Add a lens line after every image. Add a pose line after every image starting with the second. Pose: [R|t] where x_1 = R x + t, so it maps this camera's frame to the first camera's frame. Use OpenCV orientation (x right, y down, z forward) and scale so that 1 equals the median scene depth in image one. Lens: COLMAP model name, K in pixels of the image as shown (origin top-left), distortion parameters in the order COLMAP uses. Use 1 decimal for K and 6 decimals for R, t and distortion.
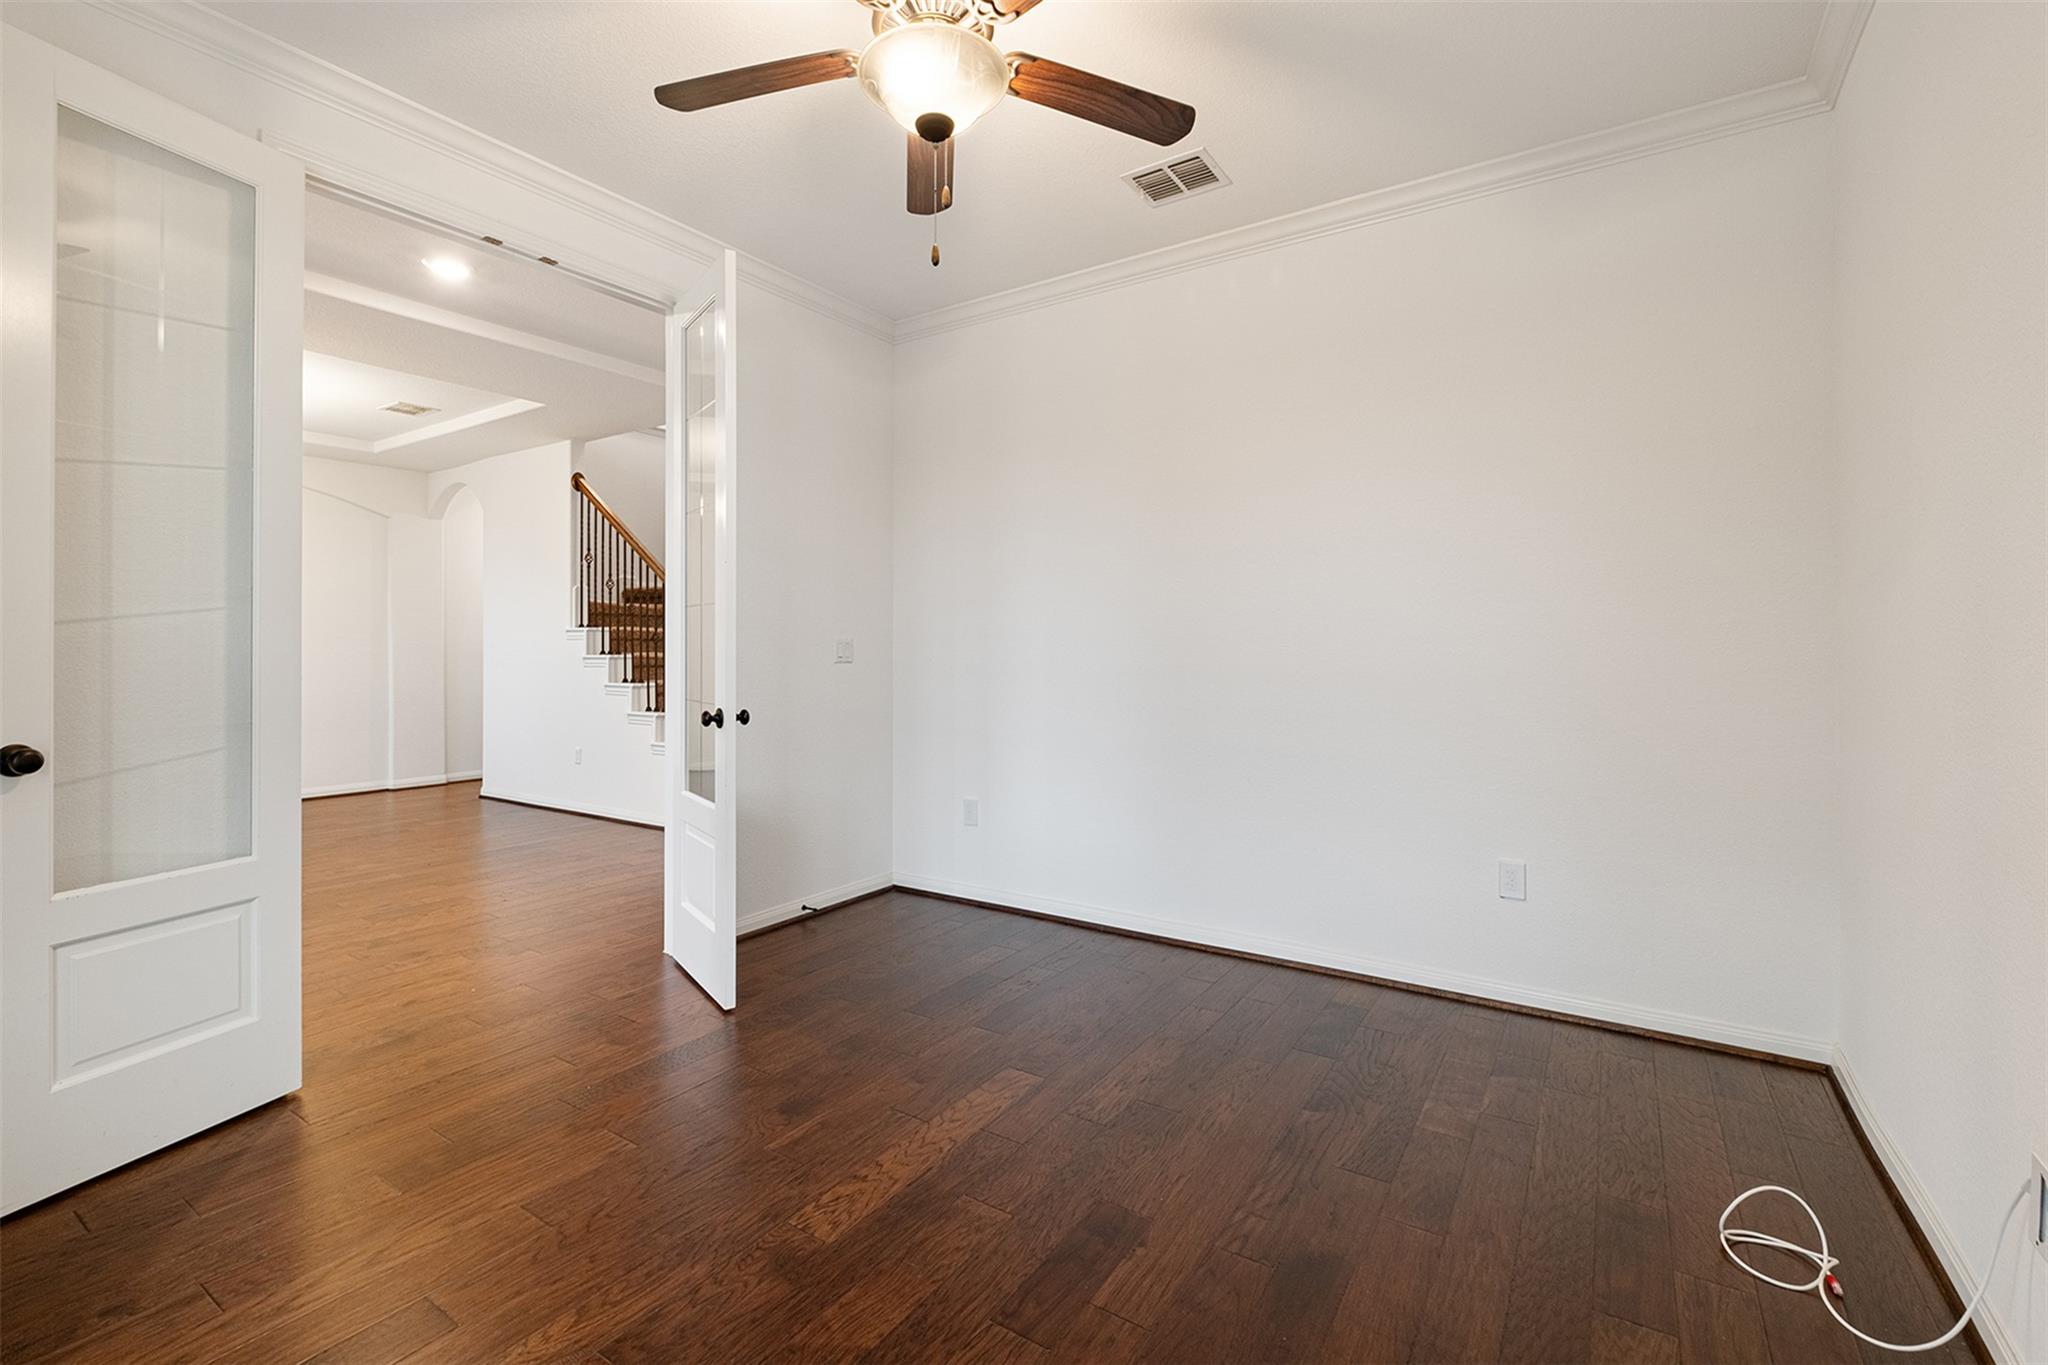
lens RADIAL K [[888.0, 0, 994.8], [0, 888.0, 649.6], [0, 0, 1]] dist [-0.003070, -0.001208]
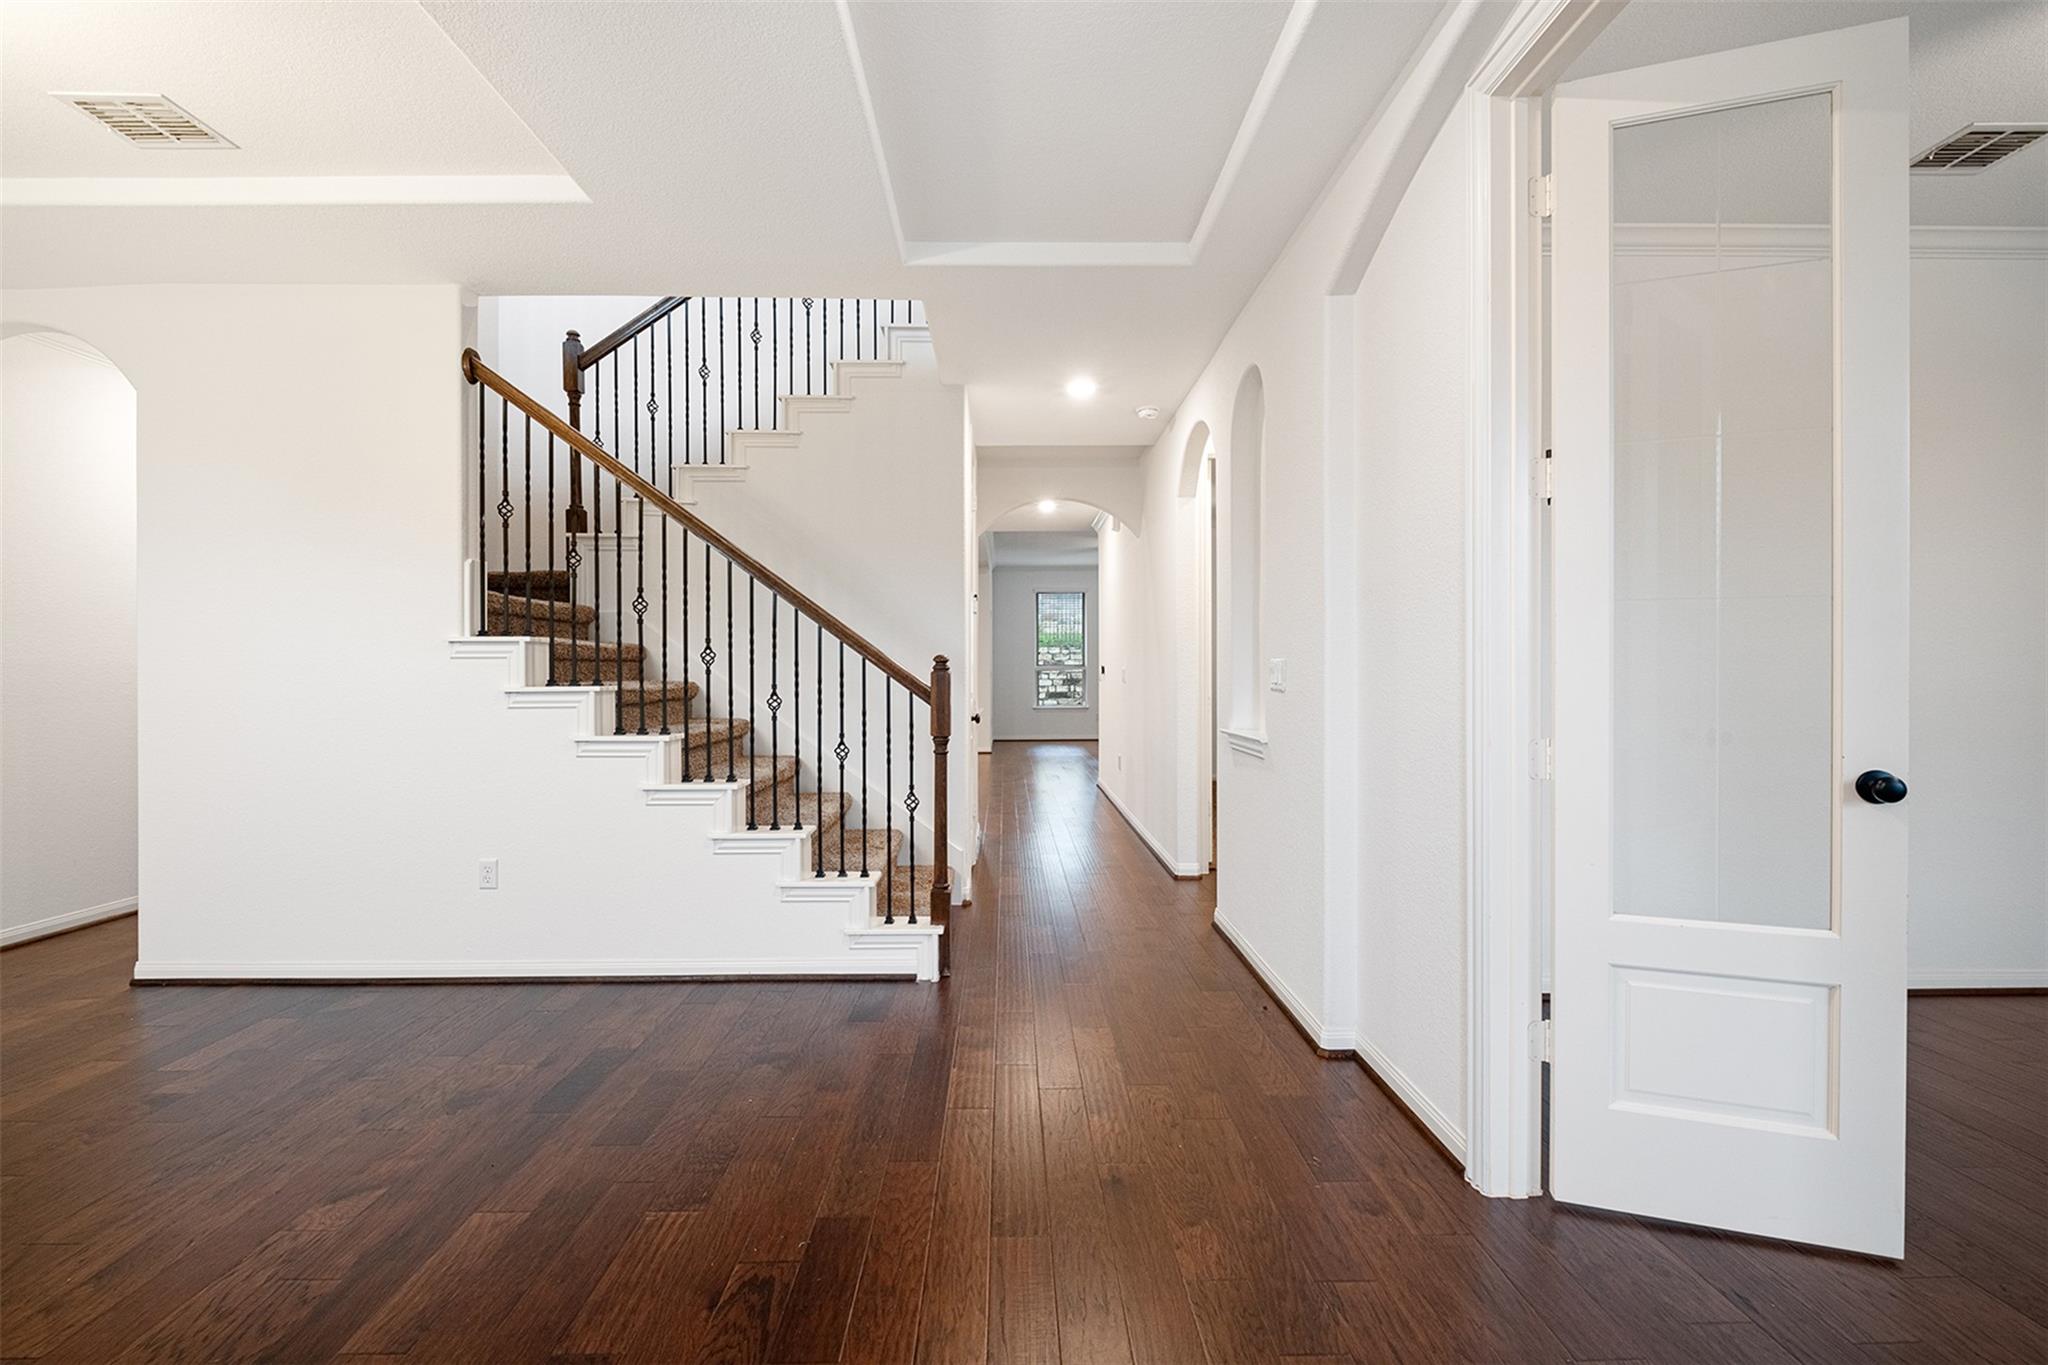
lens RADIAL K [[888.0, 0, 1020.9], [0, 888.0, 677.2], [0, 0, 1]] dist [-0.003070, -0.001208]
pose [[0.817284, -0.006522, 0.576198, -0.509520], [0.002911, 0.999970, 0.007190, -0.002867], [-0.576228, -0.004199, 0.817278, 0.371186]]
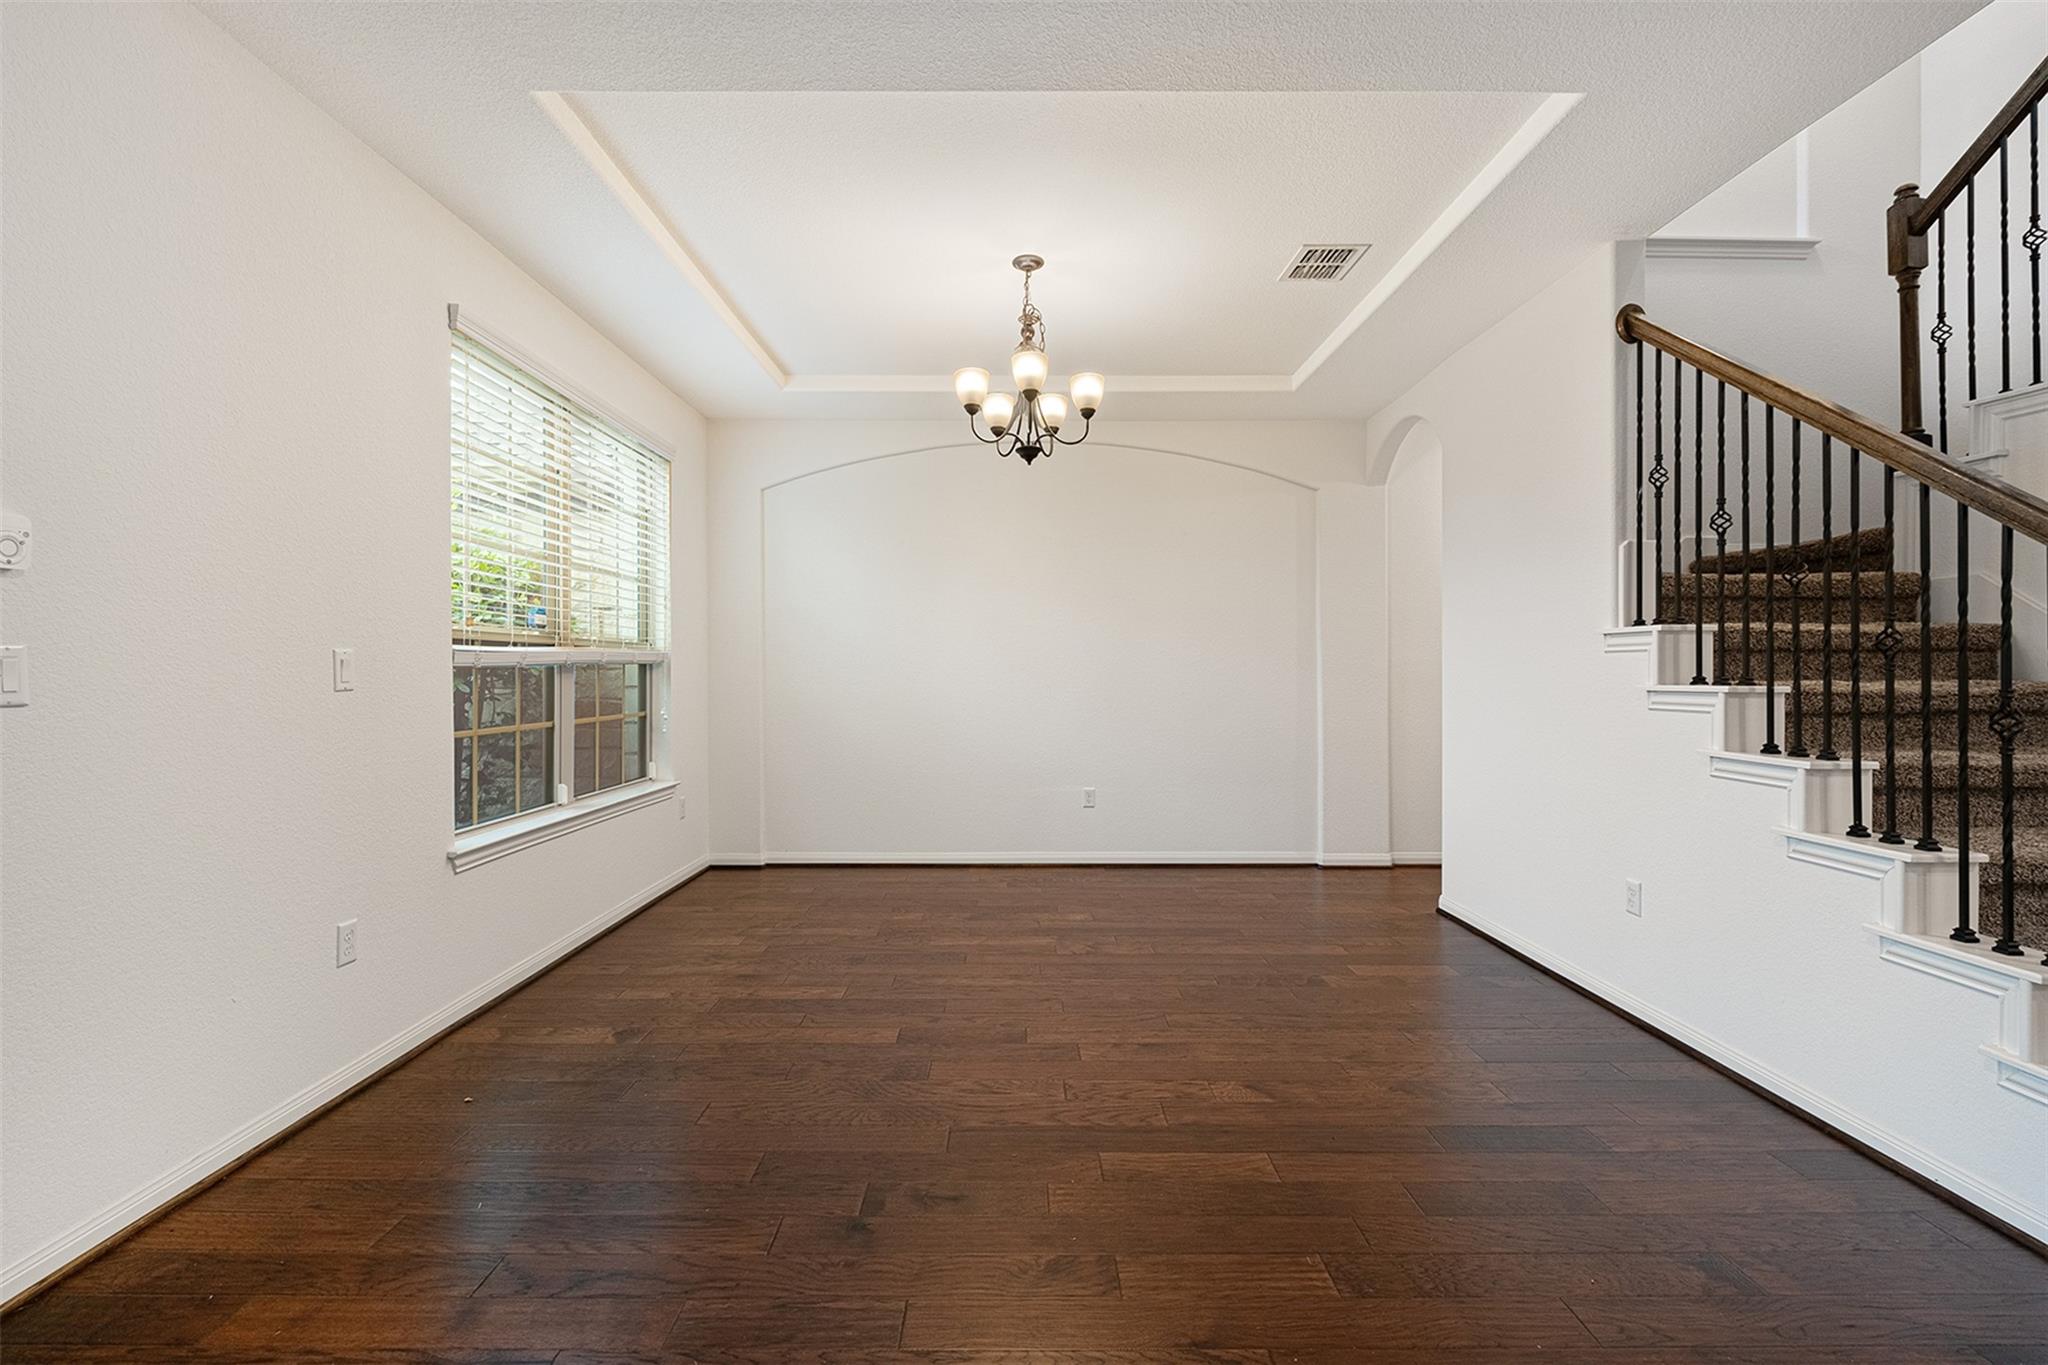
lens RADIAL K [[888.0, 0, 1017.6], [0, 888.0, 676.1], [0, 0, 1]] dist [-0.003070, -0.001208]
pose [[0.562493, 0.003451, -0.826795, -0.261546], [0.002258, 0.999981, 0.005710, -0.001754], [0.826799, -0.005079, 0.562475, 0.459194]]
